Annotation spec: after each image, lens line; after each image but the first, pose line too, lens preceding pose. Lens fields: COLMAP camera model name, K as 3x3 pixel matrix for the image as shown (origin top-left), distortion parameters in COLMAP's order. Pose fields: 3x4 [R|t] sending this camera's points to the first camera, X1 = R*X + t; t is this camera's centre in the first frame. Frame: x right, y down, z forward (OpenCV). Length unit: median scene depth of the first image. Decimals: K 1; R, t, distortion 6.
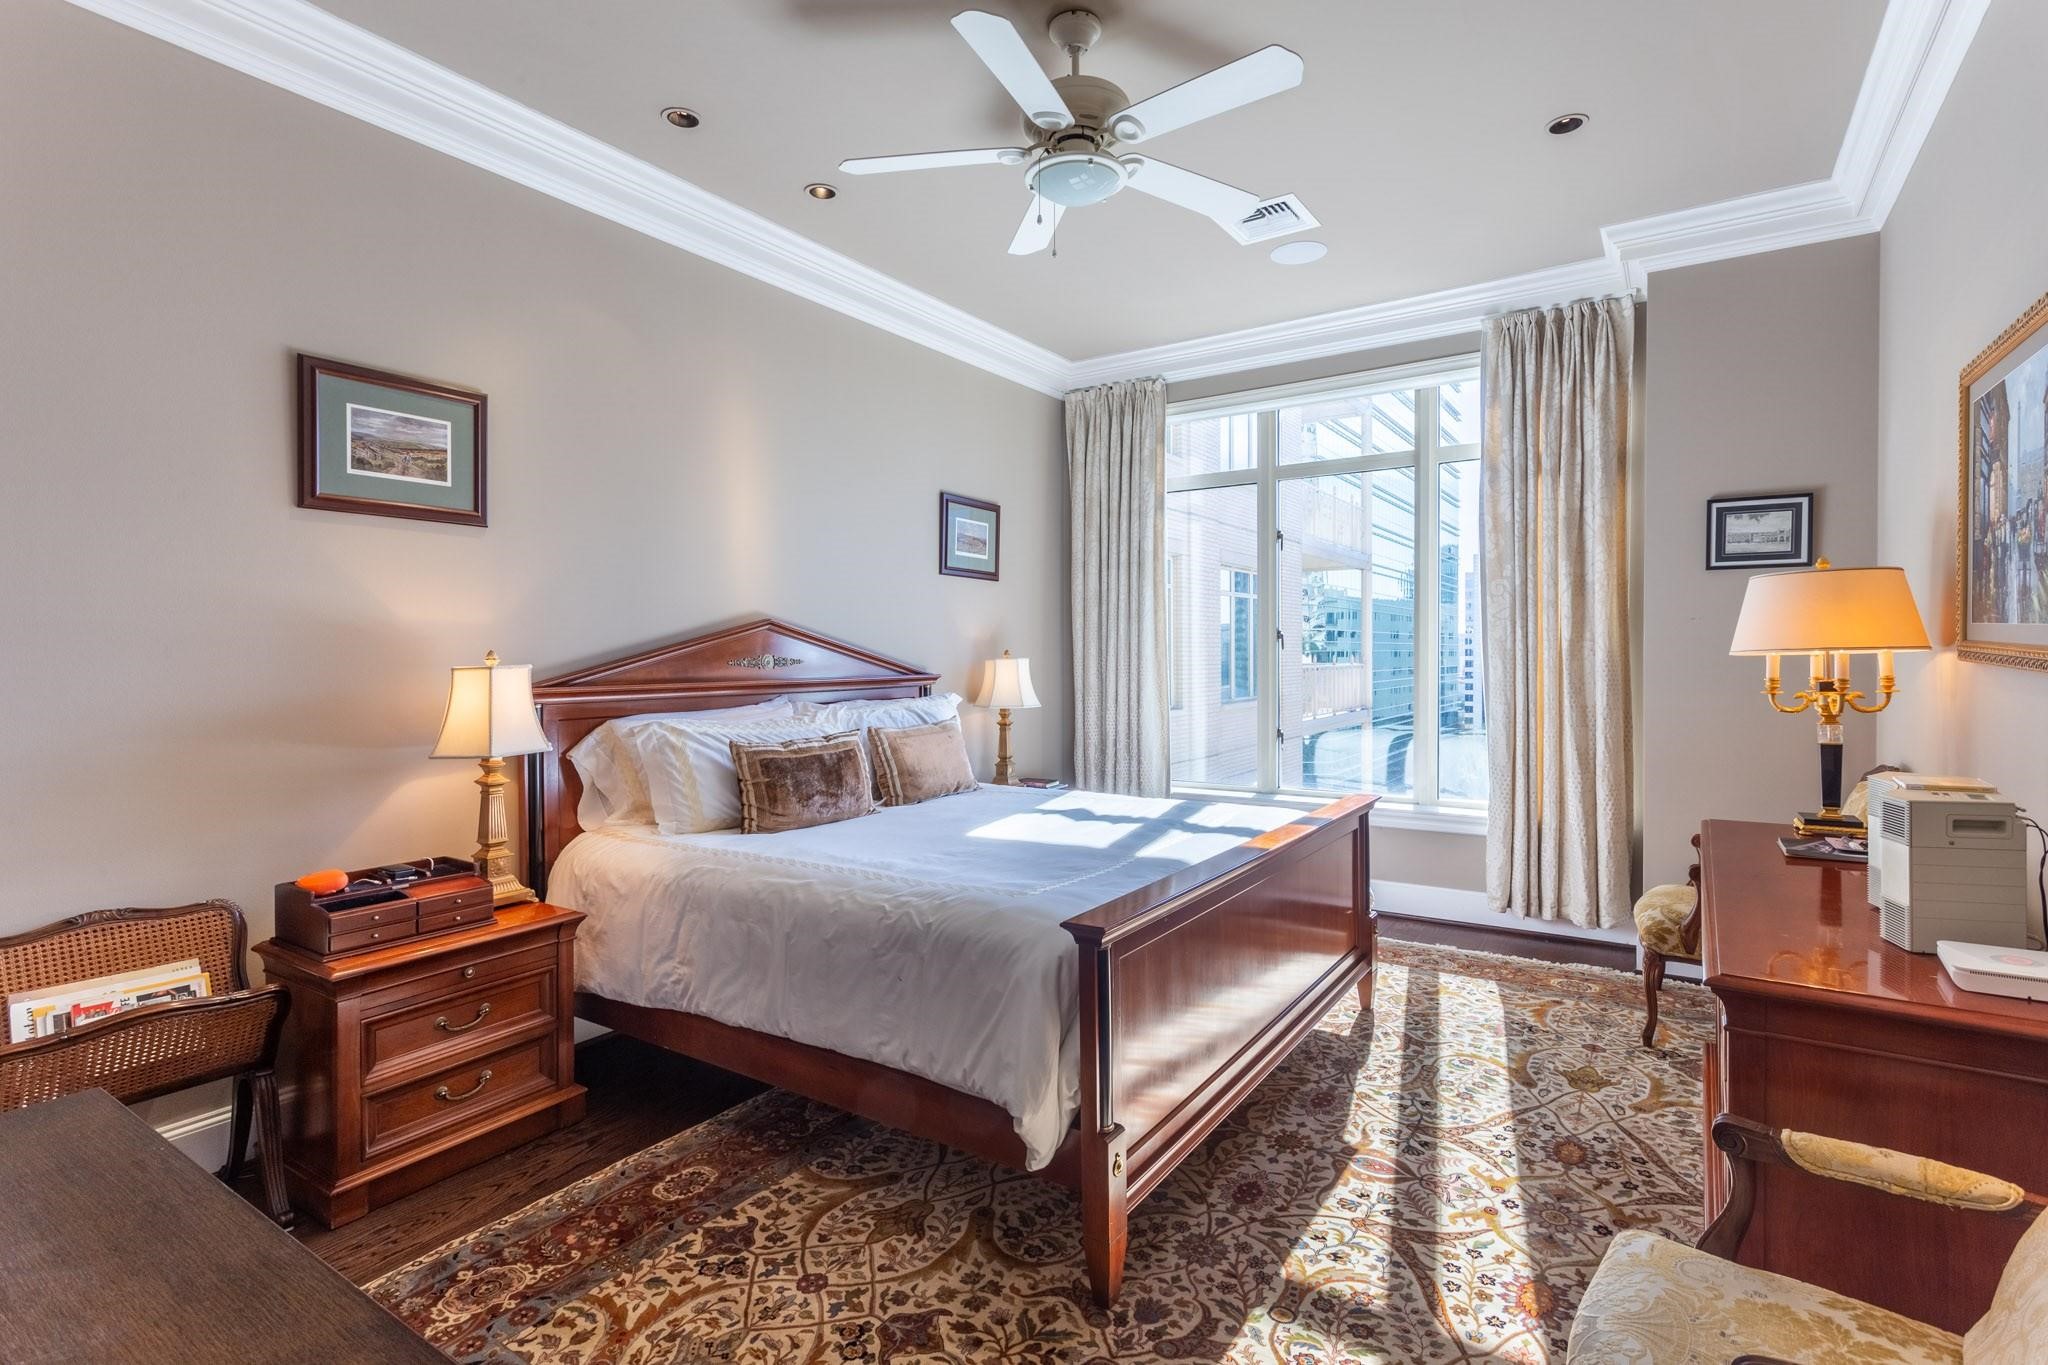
lens RADIAL K [[988.2, 0, 1024.6], [0, 988.2, 672.1], [0, 0, 1]] dist [0.004702, 0.001956]
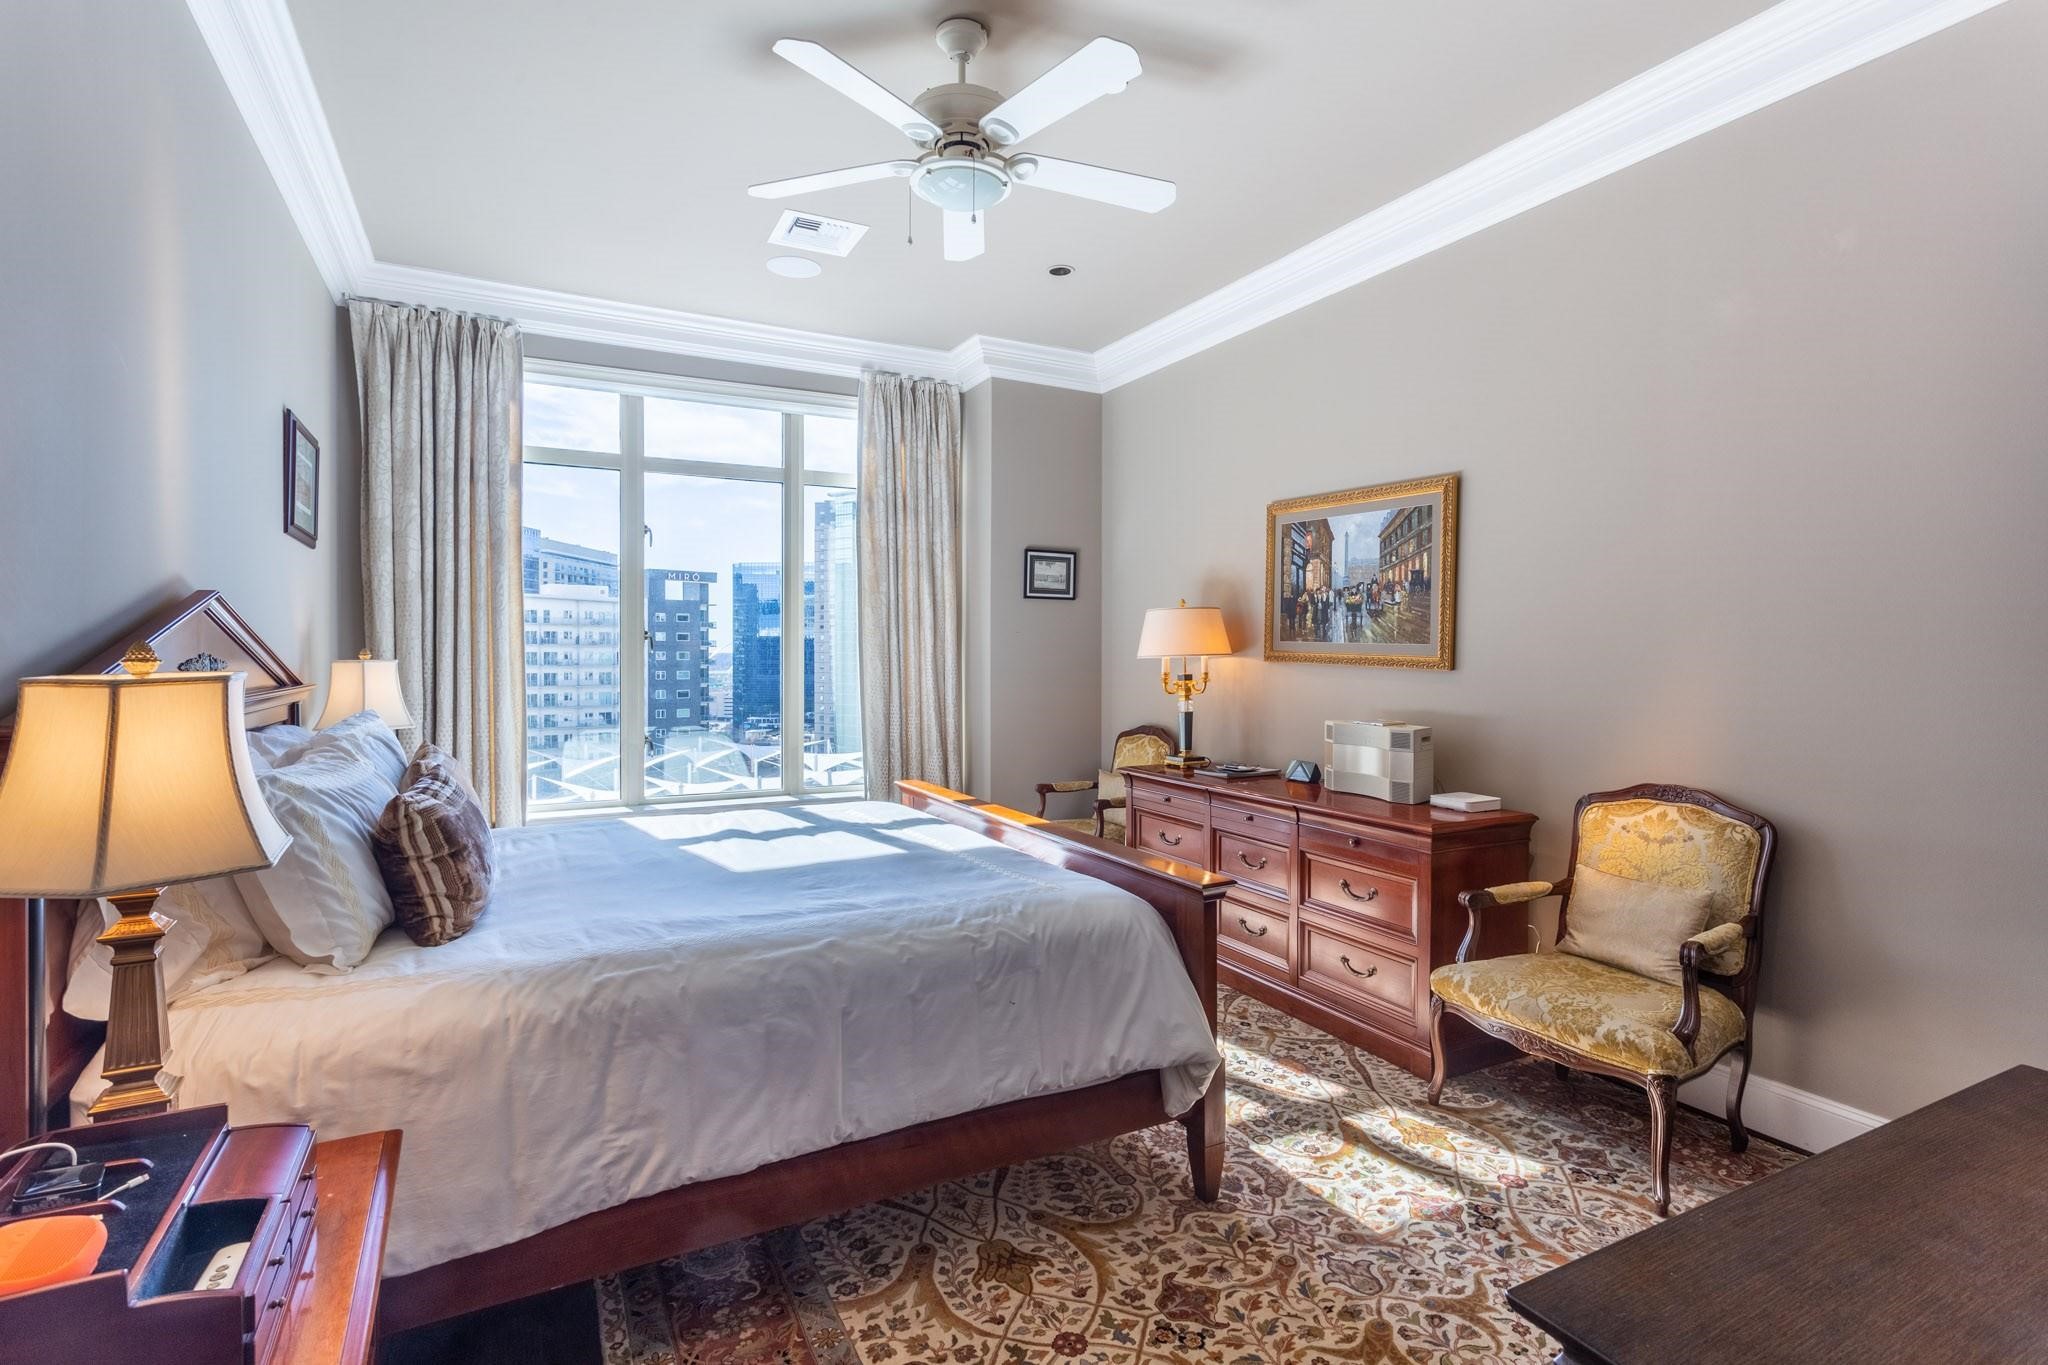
lens RADIAL K [[988.2, 0, 1033.4], [0, 988.2, 668.3], [0, 0, 1]] dist [0.004702, 0.001956]
pose [[0.476246, -0.006777, 0.879286, -0.558986], [0.012320, 0.999924, 0.001034, -0.003591], [-0.879226, 0.010340, 0.476293, 0.319931]]
